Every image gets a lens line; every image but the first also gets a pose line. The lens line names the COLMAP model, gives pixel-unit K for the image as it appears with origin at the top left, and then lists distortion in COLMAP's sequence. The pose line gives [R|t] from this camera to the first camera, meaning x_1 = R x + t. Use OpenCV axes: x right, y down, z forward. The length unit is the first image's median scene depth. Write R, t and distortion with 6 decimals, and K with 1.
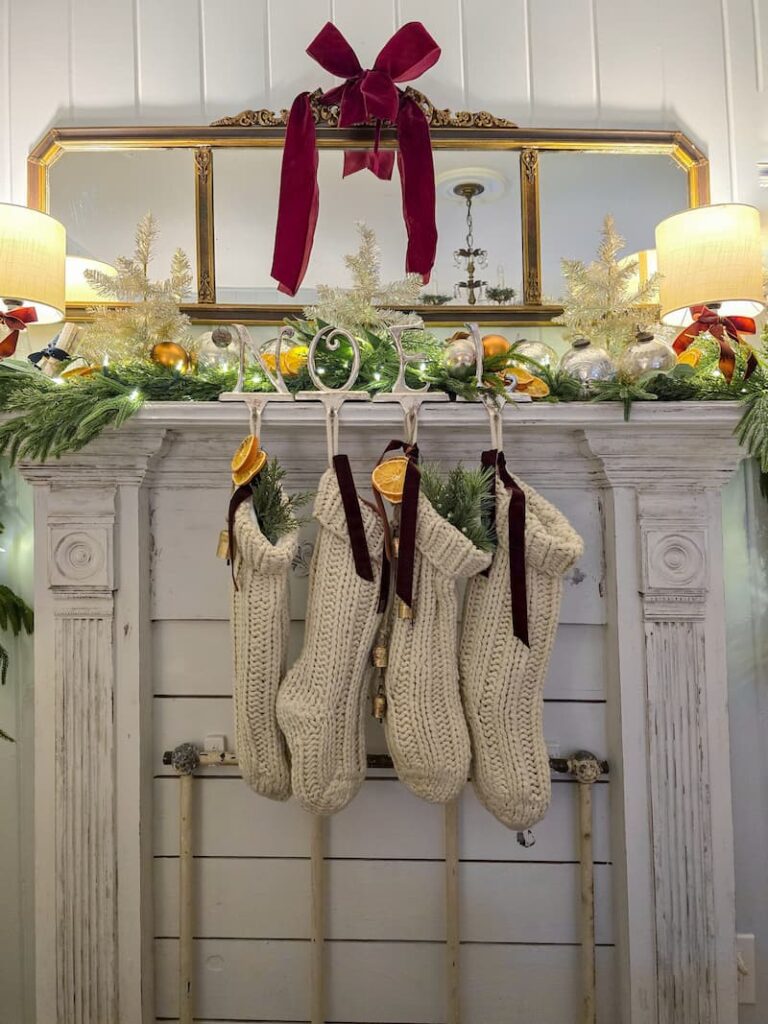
lens RADIAL K [[896.0, 0, 395.6], [0, 896.0, 505.2], [0, 0, 1]] dist [0.037176, -0.025289]
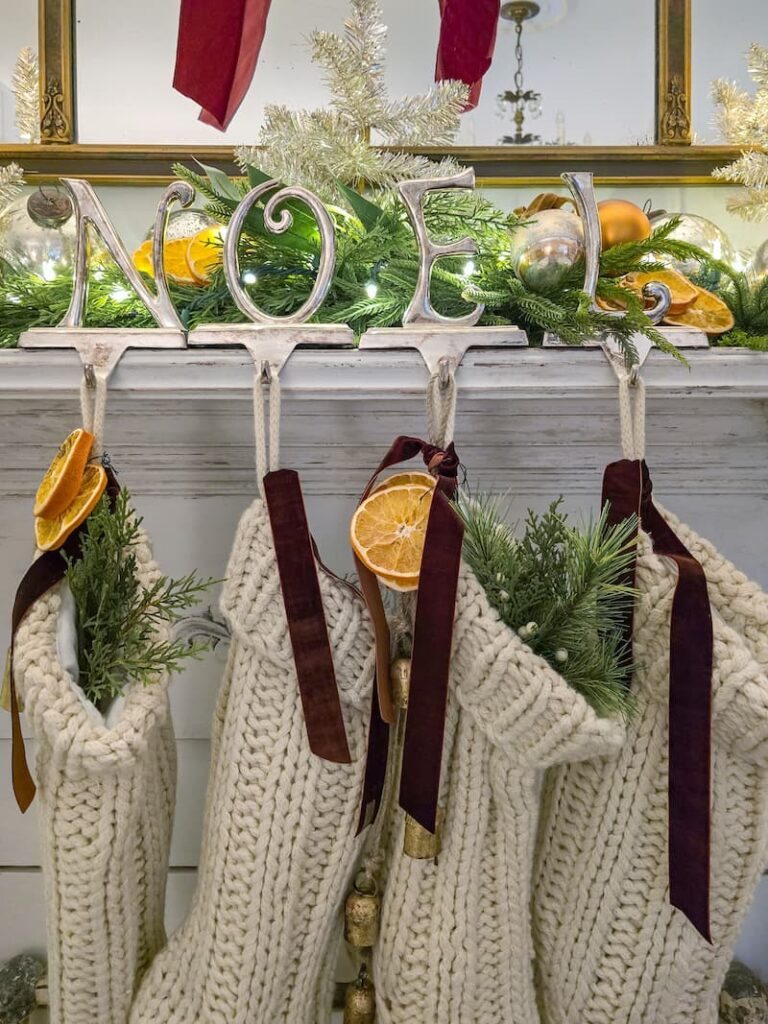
lens RADIAL K [[896.0, 0, 336.6], [0, 896.0, 455.5], [0, 0, 1]] dist [0.037176, -0.025289]
pose [[0.996363, 0.021168, -0.082543, 0.002241], [-0.014934, 0.997040, 0.075426, -0.094464], [0.083895, -0.073919, 0.993729, 0.538669]]
